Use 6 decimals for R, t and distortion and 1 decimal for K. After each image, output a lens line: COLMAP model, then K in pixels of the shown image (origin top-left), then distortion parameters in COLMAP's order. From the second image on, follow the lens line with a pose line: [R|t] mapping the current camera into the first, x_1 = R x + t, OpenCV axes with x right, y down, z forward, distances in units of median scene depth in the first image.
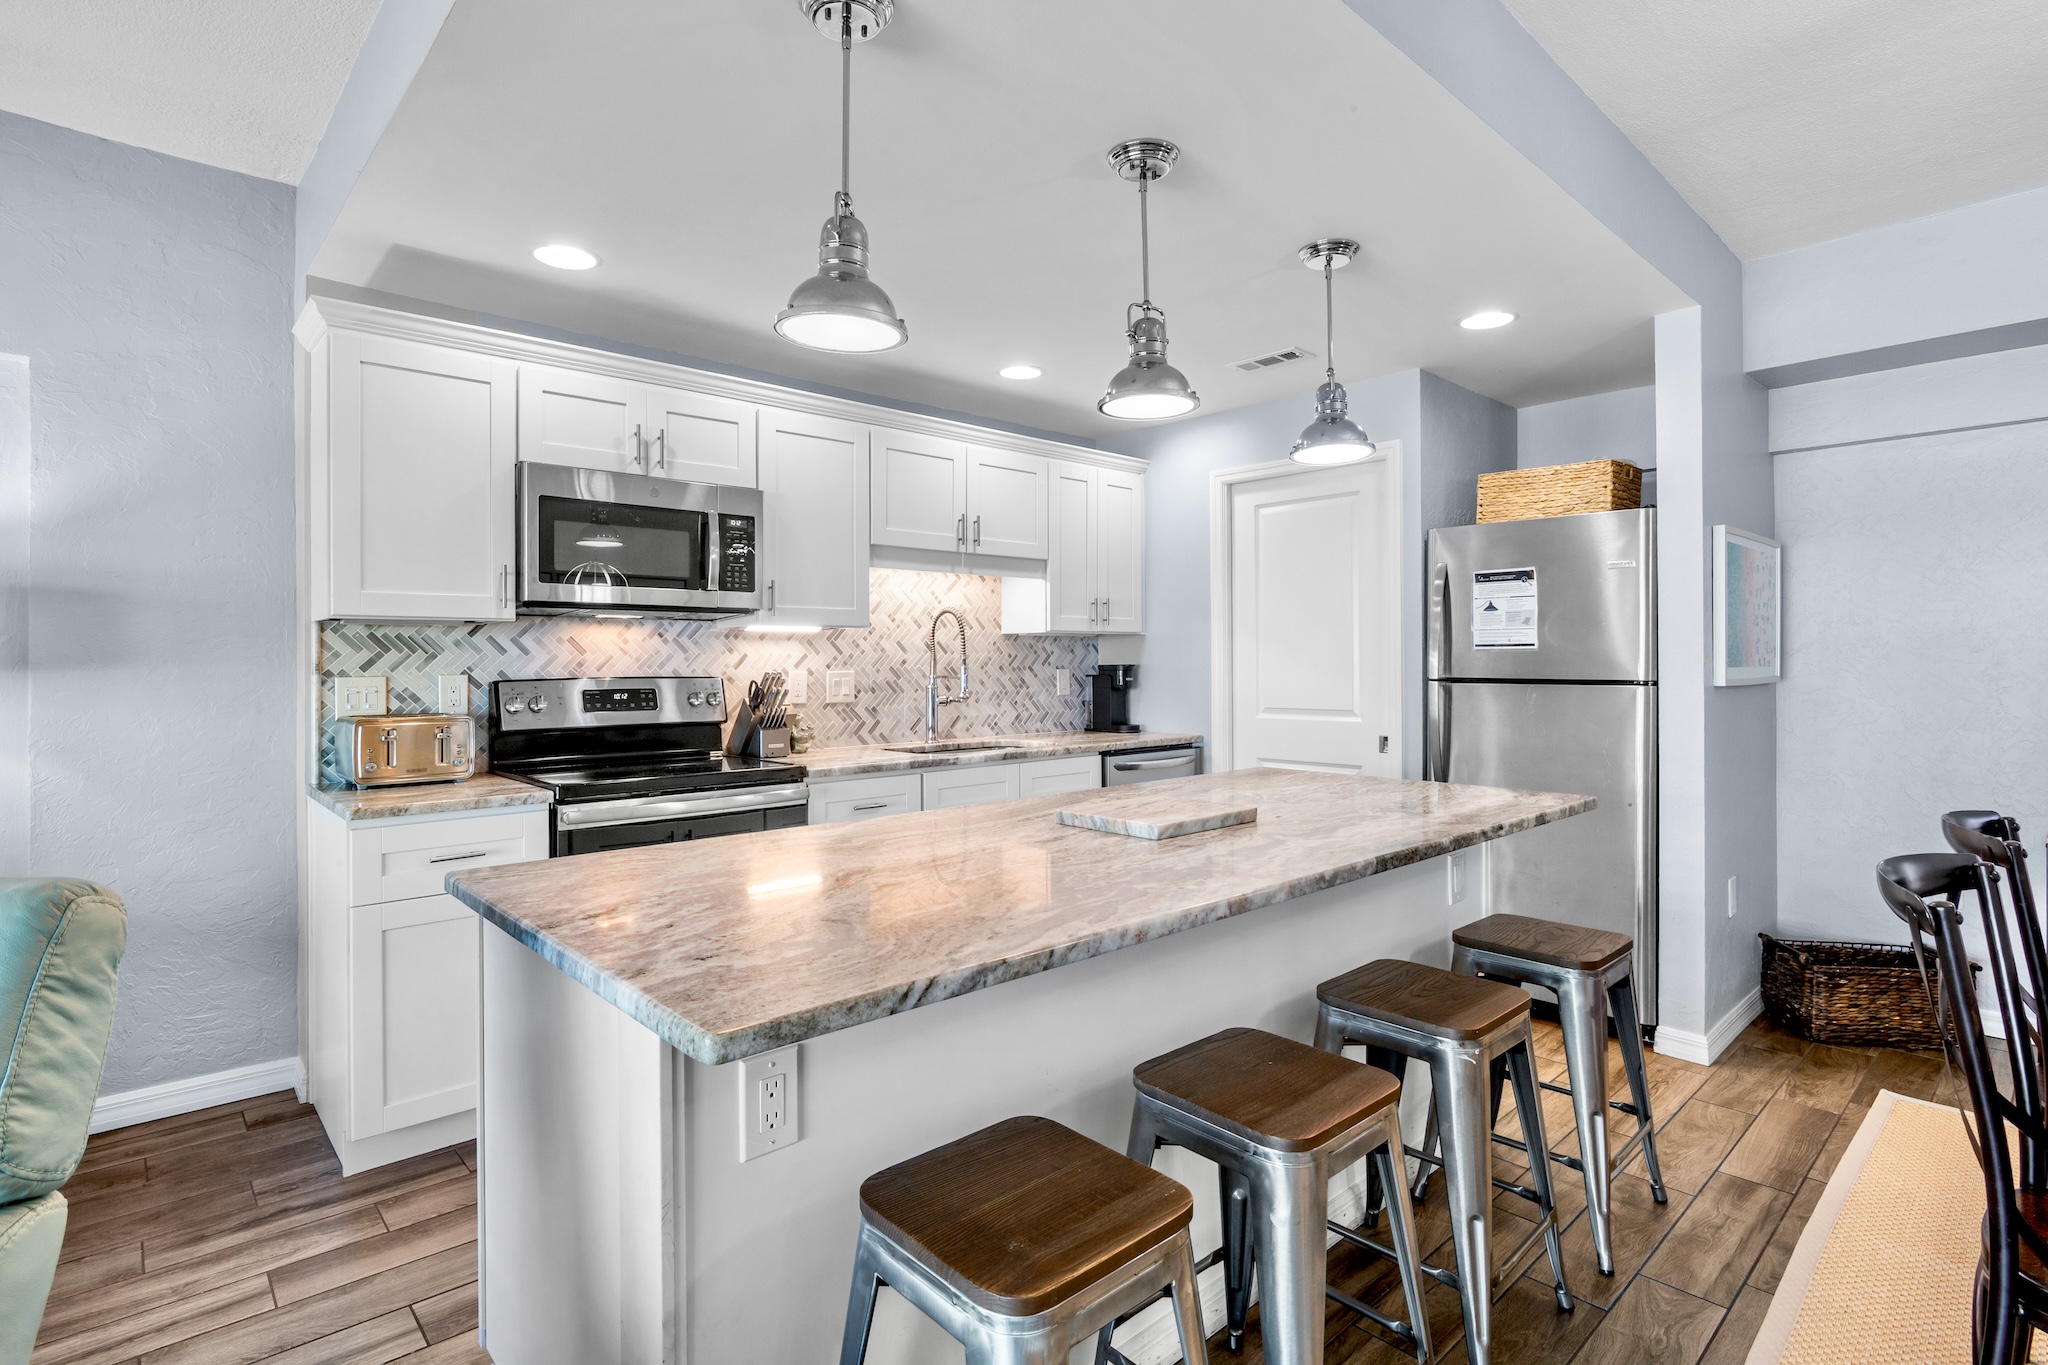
lens RADIAL K [[998.4, 0, 1027.2], [0, 998.4, 668.7], [0, 0, 1]] dist [-0.004366, -0.000107]
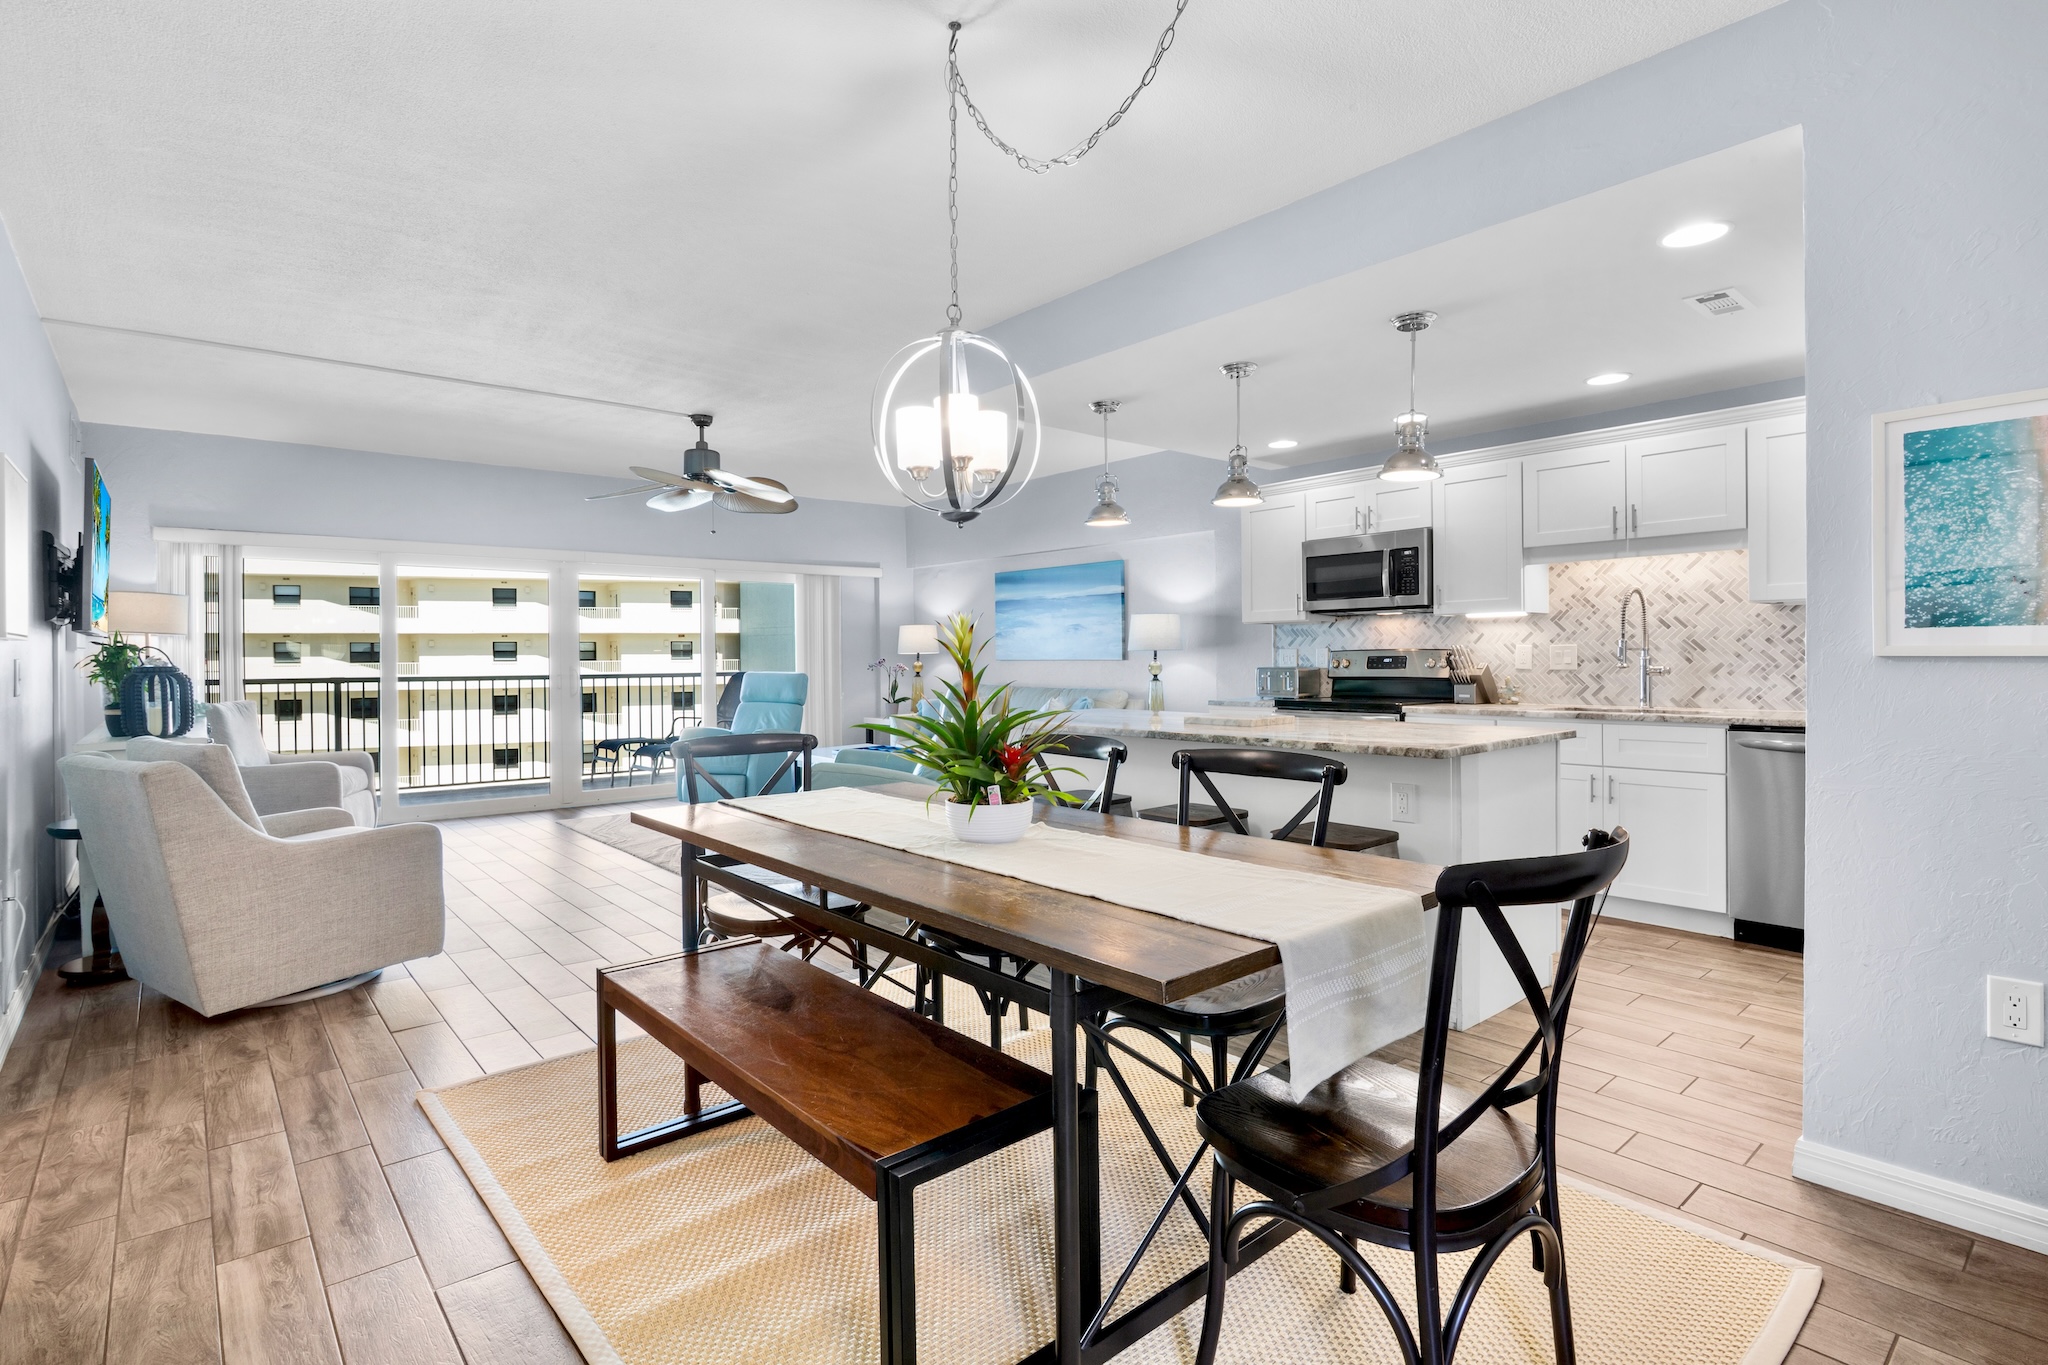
lens RADIAL K [[998.4, 0, 1027.8], [0, 998.4, 668.4], [0, 0, 1]] dist [-0.004366, -0.000107]
pose [[-0.028179, 0.014767, -0.999494, 1.130203], [0.001929, 0.999890, 0.014718, 0.012856], [0.999601, -0.001513, -0.028205, 0.368646]]
